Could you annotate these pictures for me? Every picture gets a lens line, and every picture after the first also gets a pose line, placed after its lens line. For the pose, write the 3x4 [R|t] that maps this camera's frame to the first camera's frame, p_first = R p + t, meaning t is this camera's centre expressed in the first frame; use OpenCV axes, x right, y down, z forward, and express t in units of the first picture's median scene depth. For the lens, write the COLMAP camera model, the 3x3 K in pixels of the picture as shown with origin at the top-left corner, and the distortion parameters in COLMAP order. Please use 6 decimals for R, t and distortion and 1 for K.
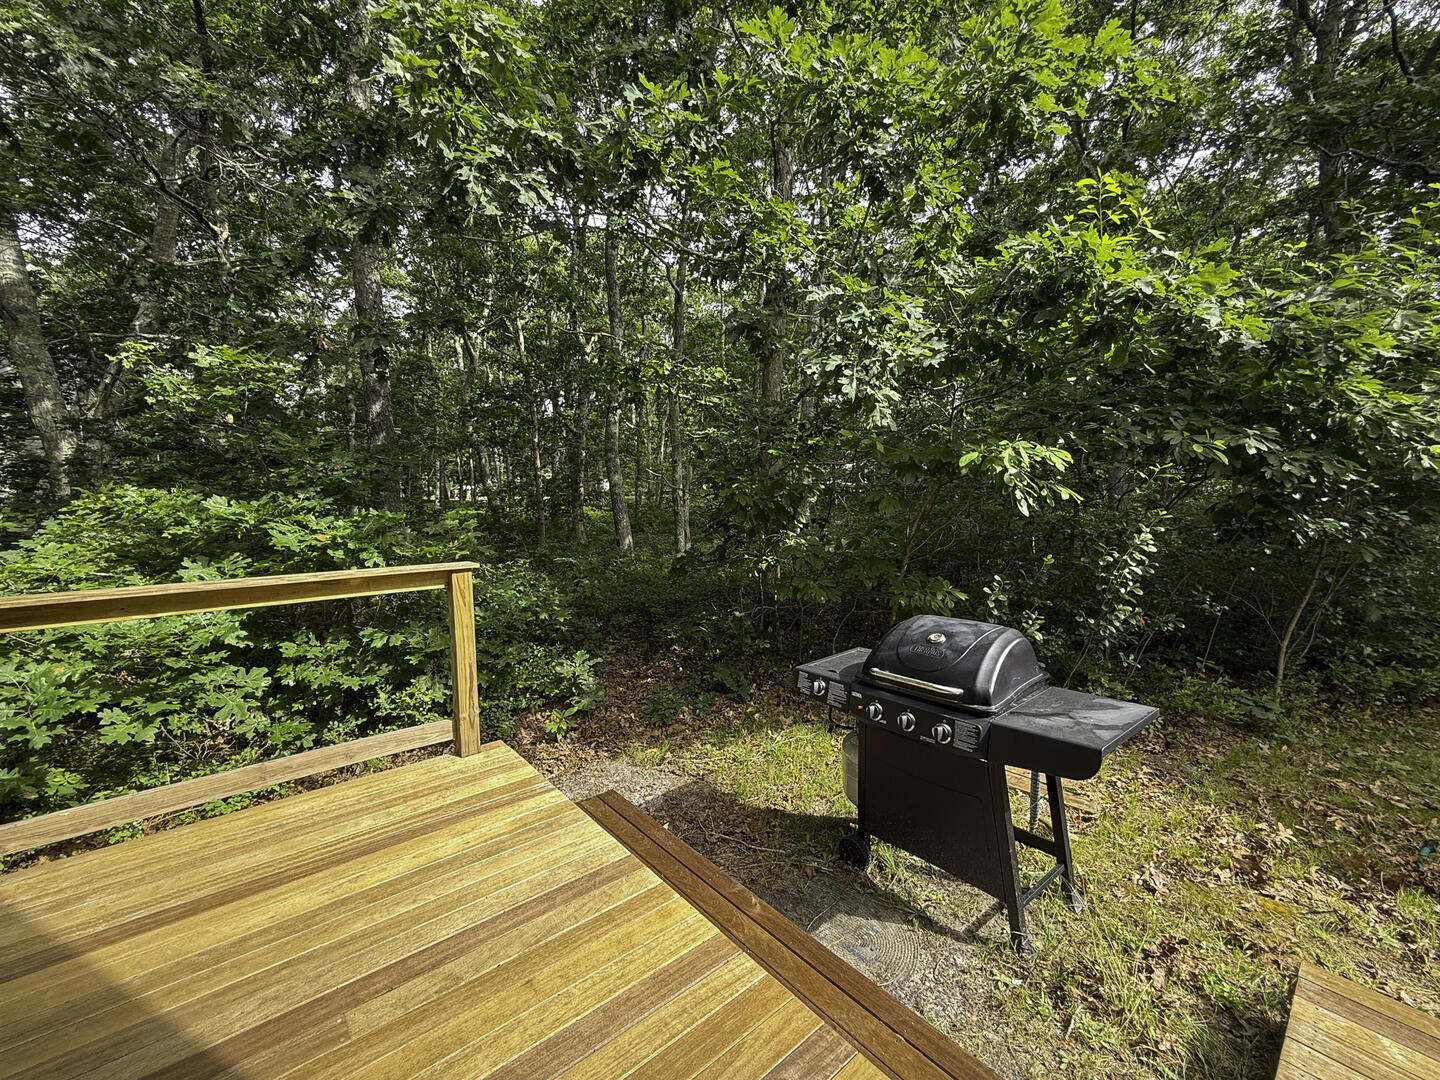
lens RADIAL K [[593.1, 0, 715.3], [0, 593.1, 539.6], [0, 0, 1]] dist [-0.006186, 0.003424]
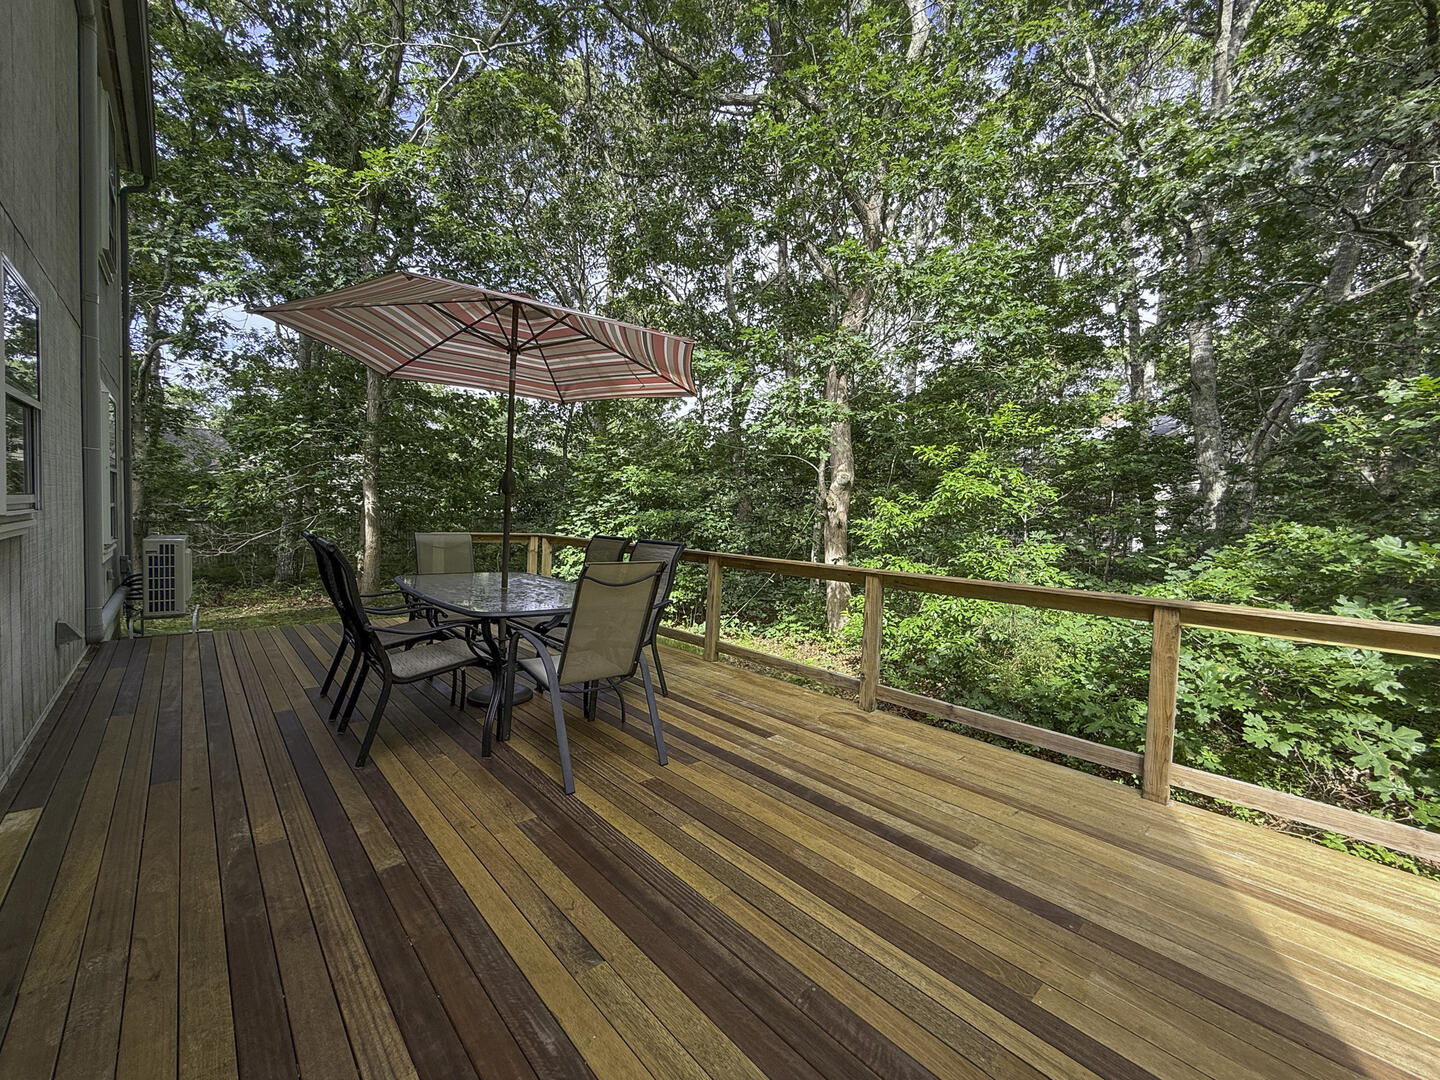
lens RADIAL K [[593.1, 0, 715.3], [0, 593.1, 539.6], [0, 0, 1]] dist [-0.006186, 0.003424]
pose [[0.060341, 0.053192, -0.996760, 0.045594], [-0.116225, 0.992161, 0.045911, 0.014615], [0.991388, 0.113078, 0.066050, -0.143452]]
